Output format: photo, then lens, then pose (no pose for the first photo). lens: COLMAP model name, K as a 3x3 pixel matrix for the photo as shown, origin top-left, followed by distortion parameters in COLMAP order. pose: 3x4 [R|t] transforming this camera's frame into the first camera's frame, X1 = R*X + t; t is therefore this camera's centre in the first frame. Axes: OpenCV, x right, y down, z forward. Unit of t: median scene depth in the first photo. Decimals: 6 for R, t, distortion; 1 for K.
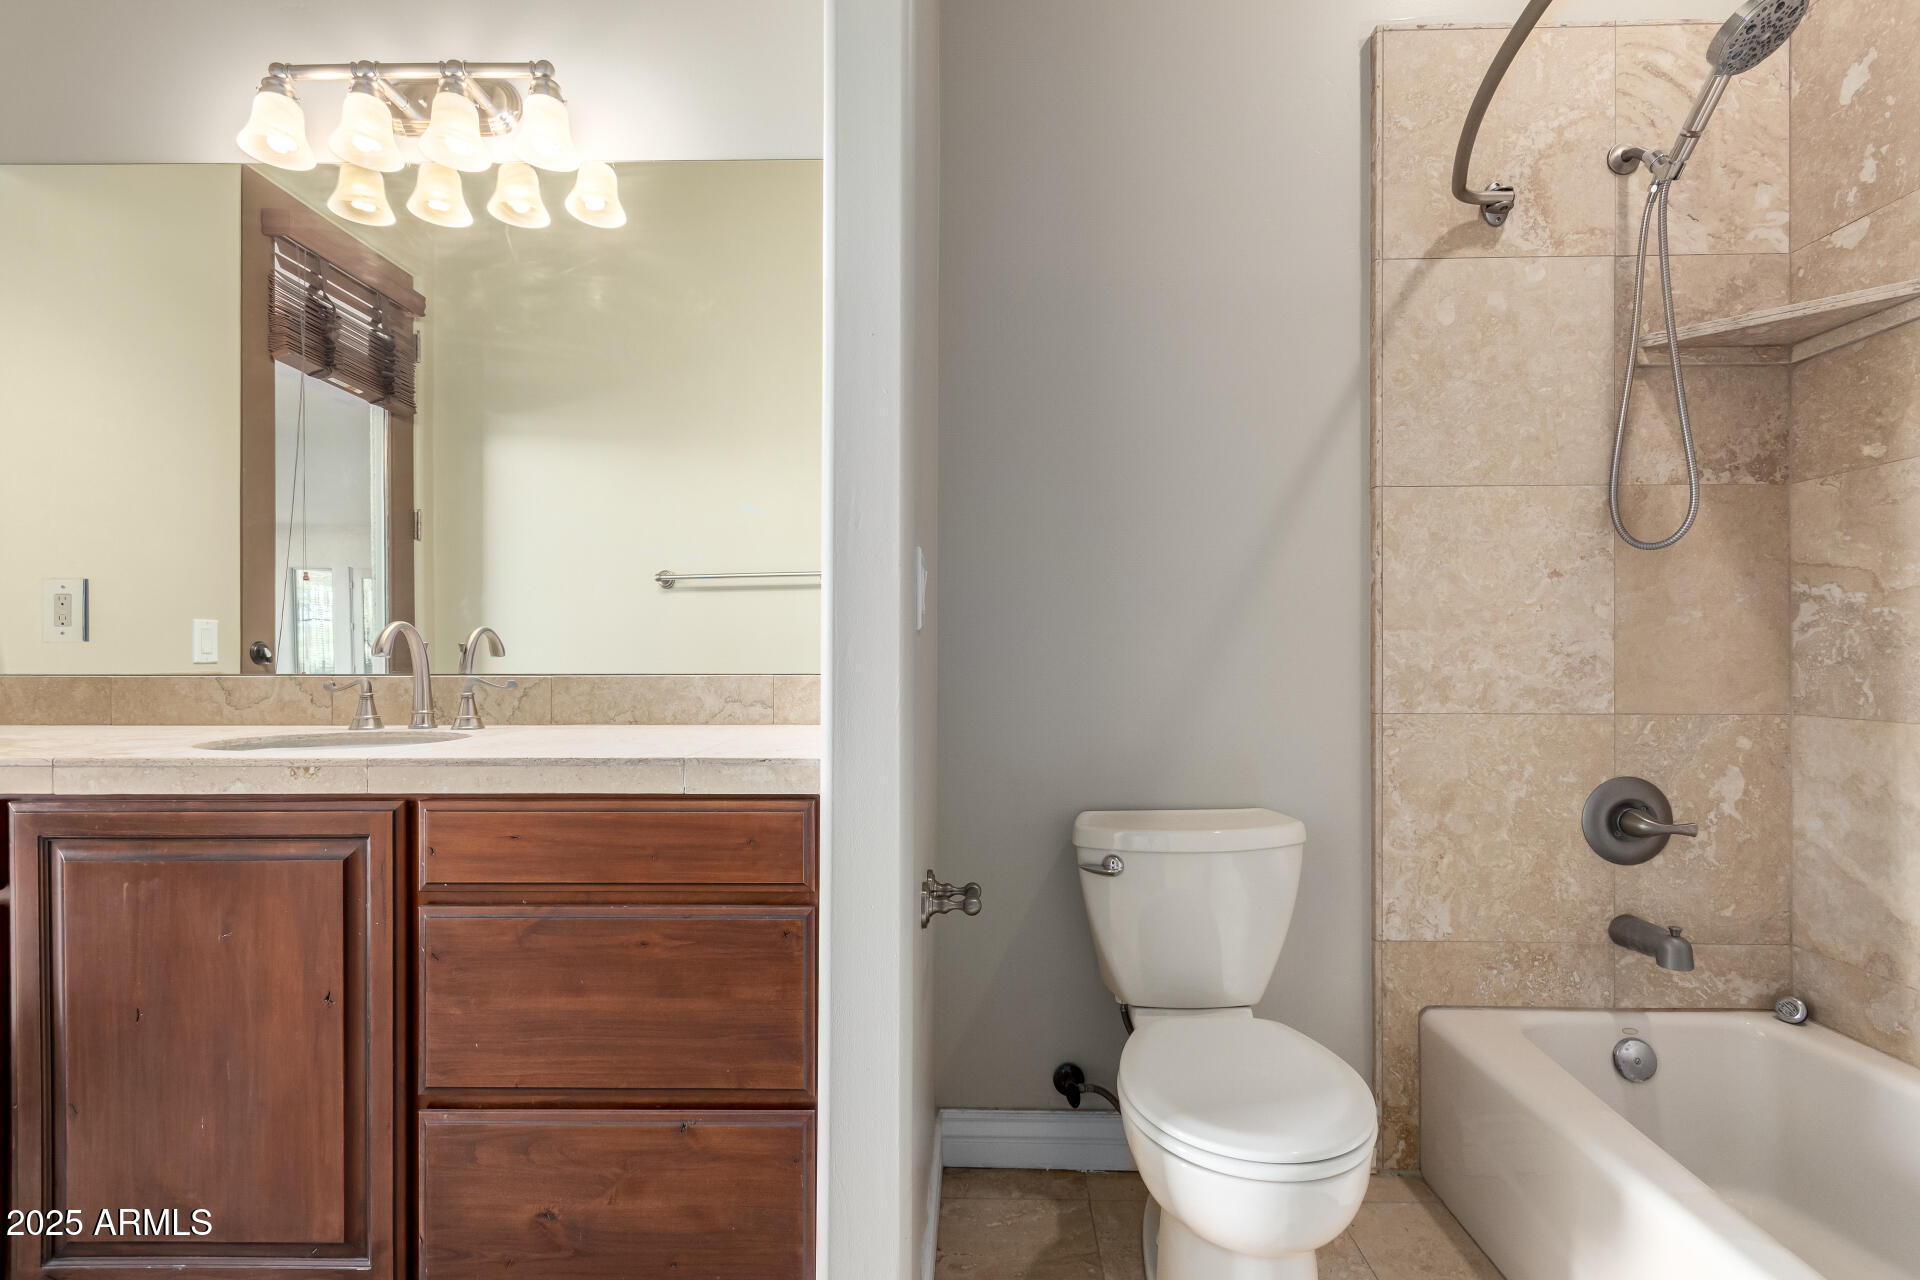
lens RADIAL K [[888.0, 0, 960.9], [0, 888.0, 666.3], [0, 0, 1]] dist [-0.000326, 0.000301]
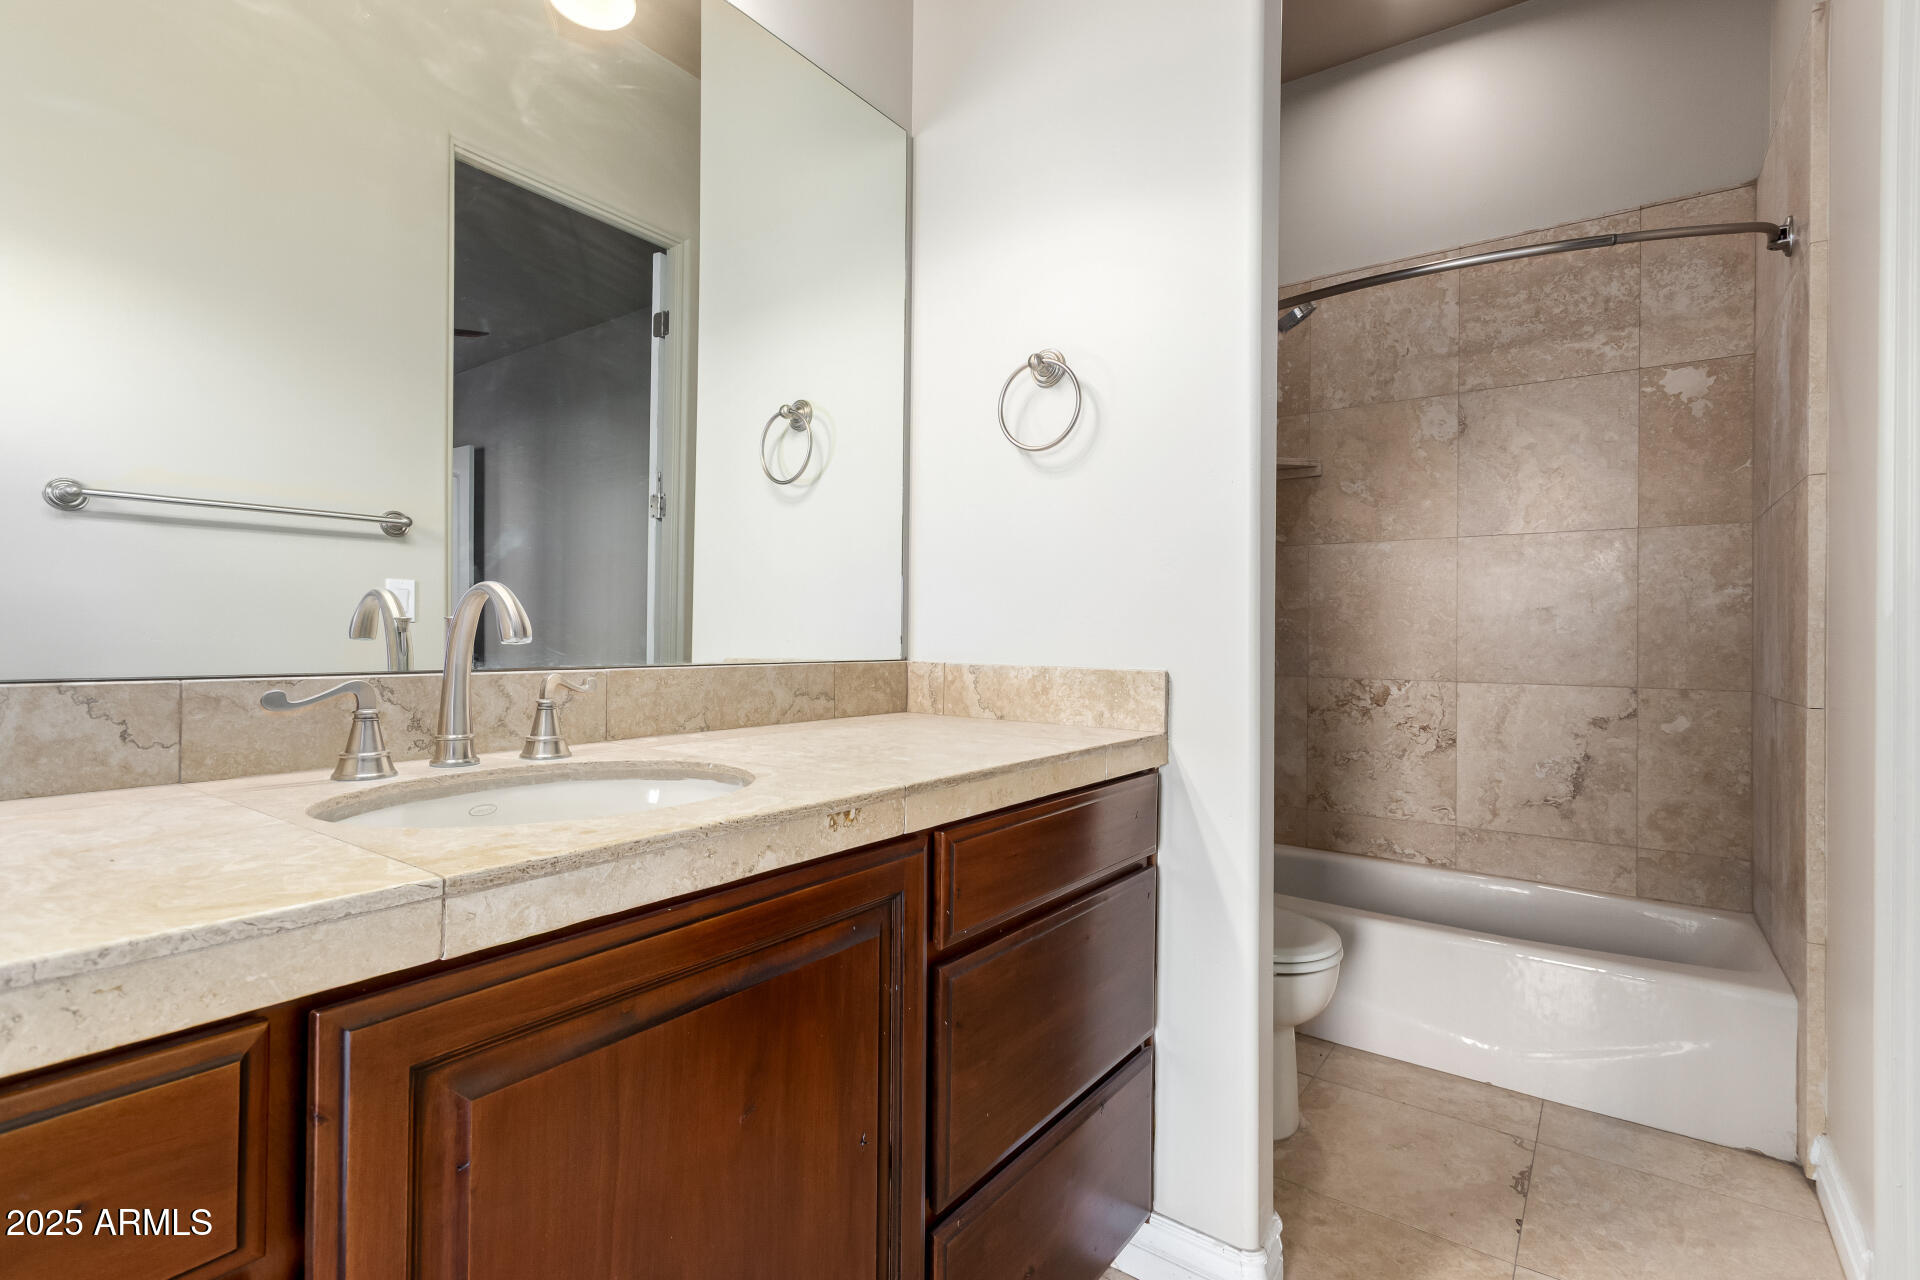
lens RADIAL K [[918.2, 0, 969.0], [0, 918.2, 646.2], [0, 0, 1]] dist [-0.003353, 0.008590]
pose [[0.565972, -0.001833, 0.824423, -0.886770], [-0.000346, 0.999997, 0.002460, -0.008715], [-0.824425, -0.001677, 0.565969, 0.374645]]
